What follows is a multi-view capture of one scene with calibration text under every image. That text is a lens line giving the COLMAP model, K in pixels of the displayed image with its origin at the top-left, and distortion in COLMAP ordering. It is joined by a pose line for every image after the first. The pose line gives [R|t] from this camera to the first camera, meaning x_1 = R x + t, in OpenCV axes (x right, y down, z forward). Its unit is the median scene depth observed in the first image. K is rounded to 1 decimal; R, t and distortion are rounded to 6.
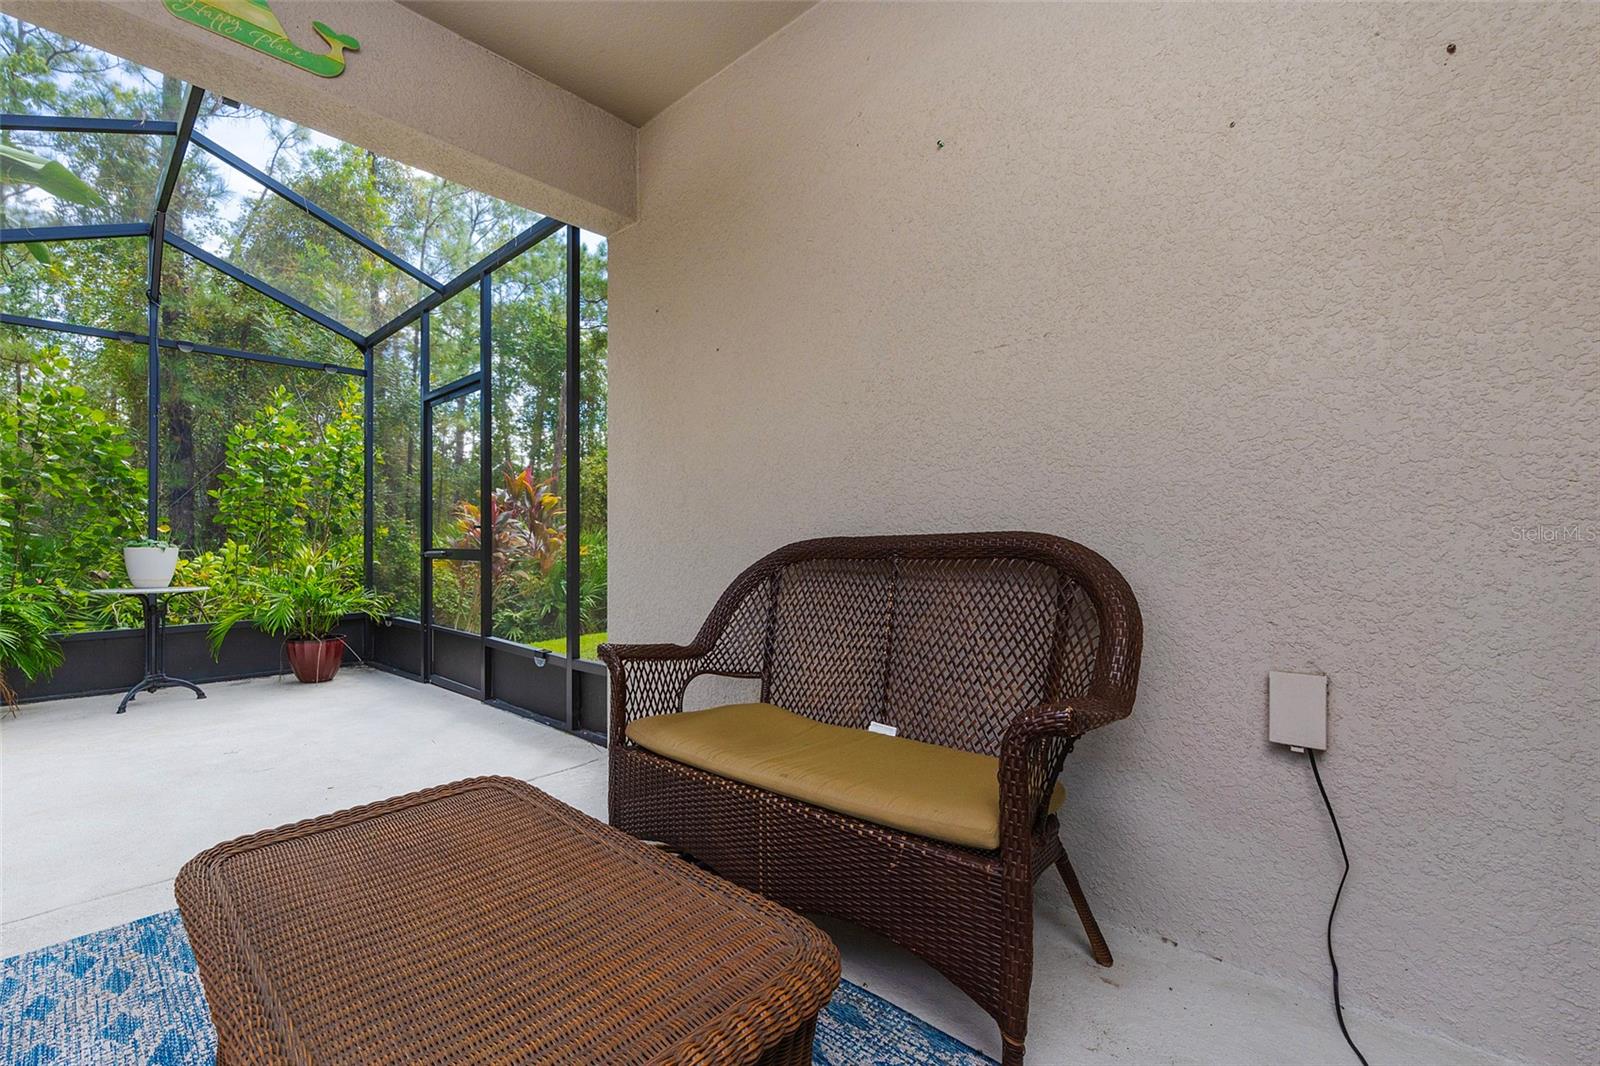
lens RADIAL K [[684.1, 0, 677.5], [0, 684.1, 537.5], [0, 0, 1]] dist [-0.000138, 0.000087]
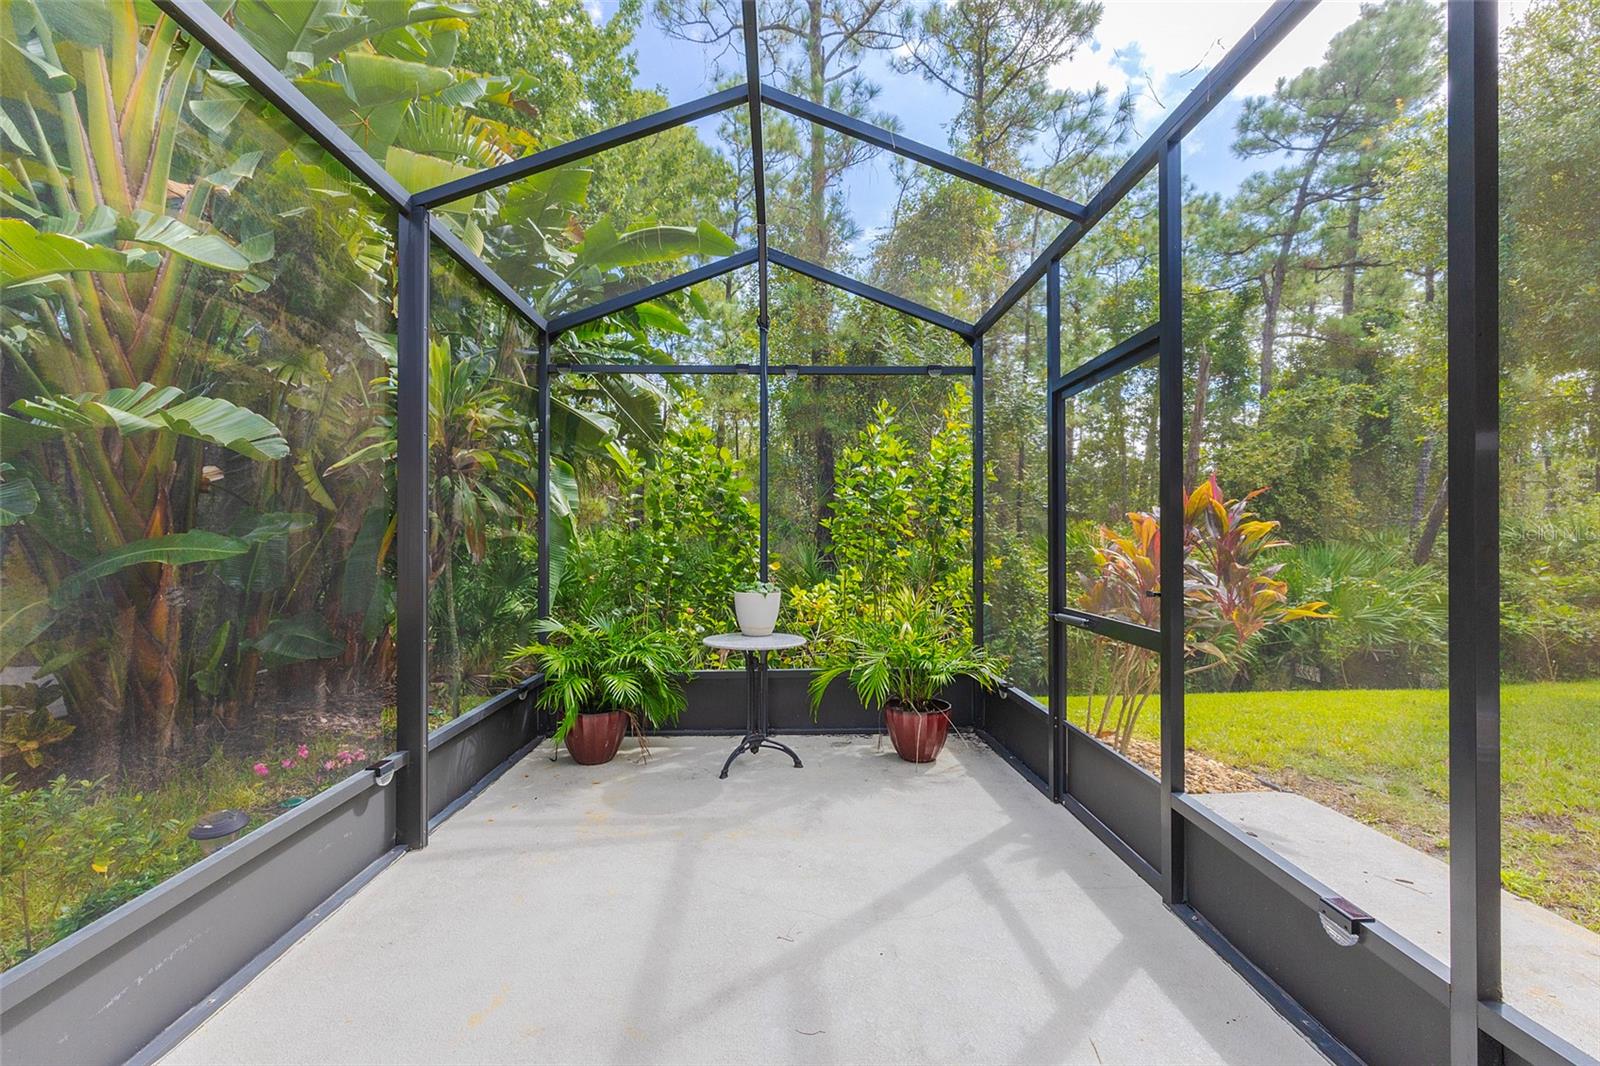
lens RADIAL K [[640.2, 0, 803.1], [0, 640.2, 538.2], [0, 0, 1]] dist [-0.001784, -0.000072]
pose [[0.767556, 0.001018, -0.640981, -0.148149], [0.006419, 0.999936, 0.009274, -0.059293], [0.640949, -0.011232, 0.767501, 0.338399]]
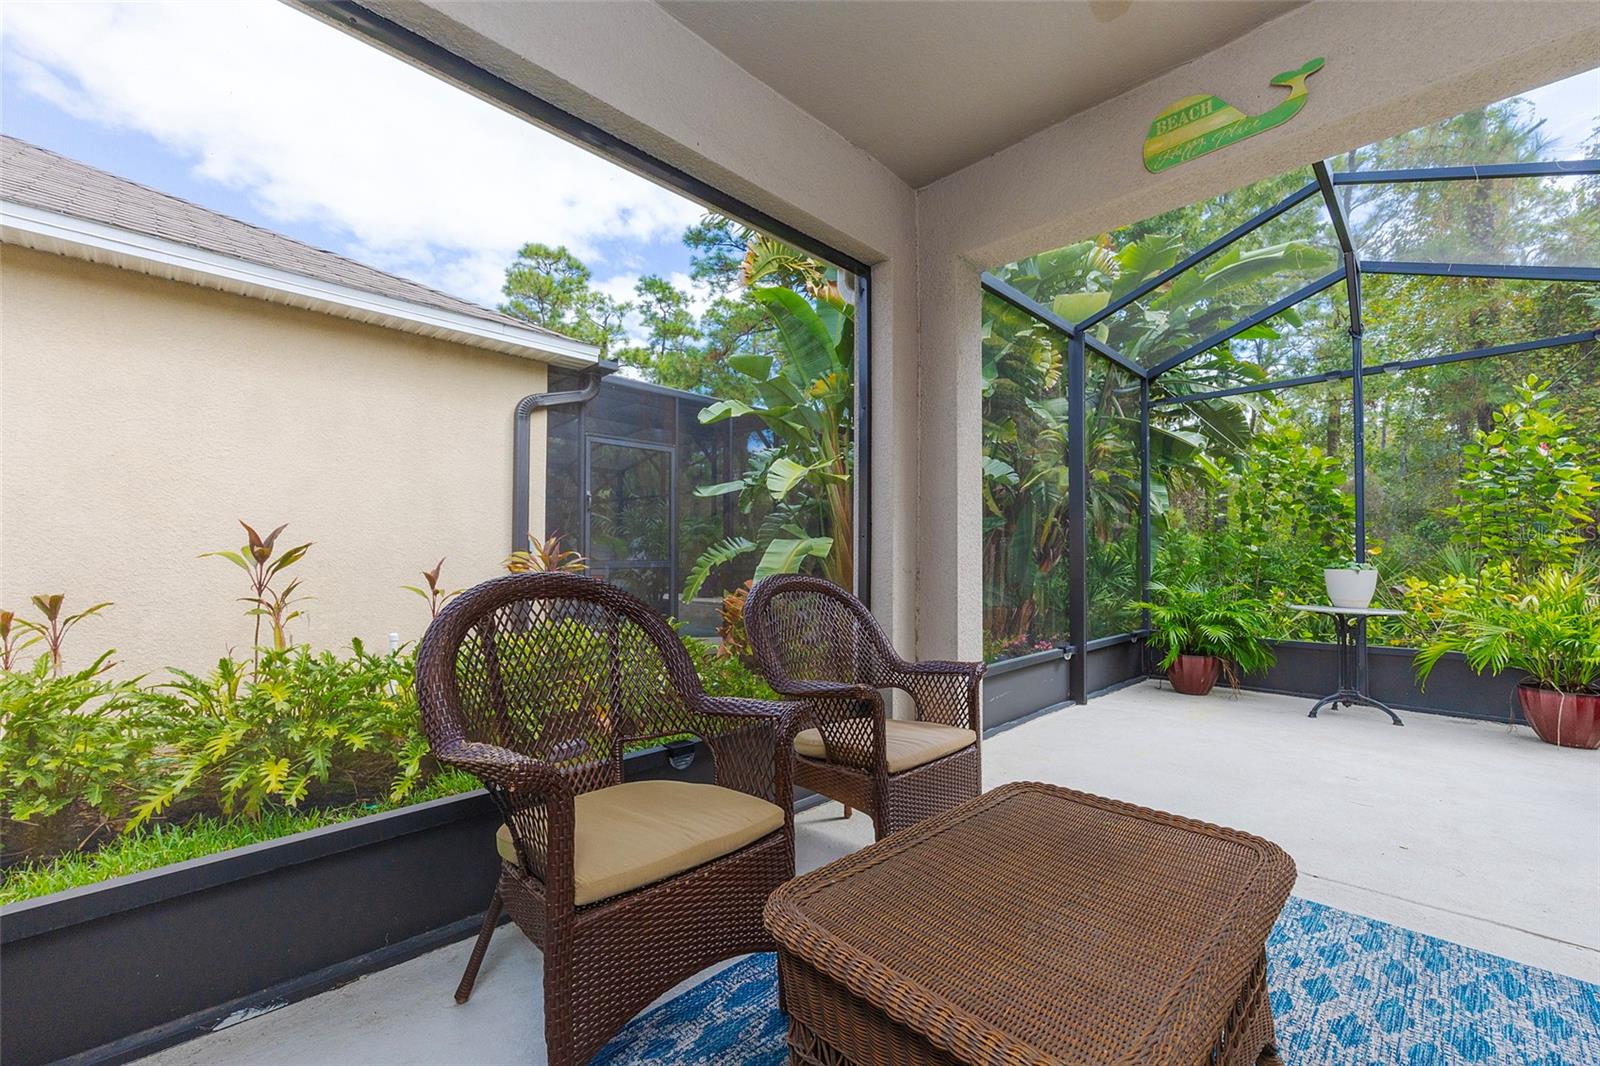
lens RADIAL K [[640.2, 0, 803.1], [0, 640.2, 538.2], [0, 0, 1]] dist [-0.001784, -0.000072]
pose [[0.046323, -0.026765, -0.998568, 0.166374], [0.006926, 0.999626, -0.026472, -0.012272], [0.998903, -0.005690, 0.046491, 0.097560]]
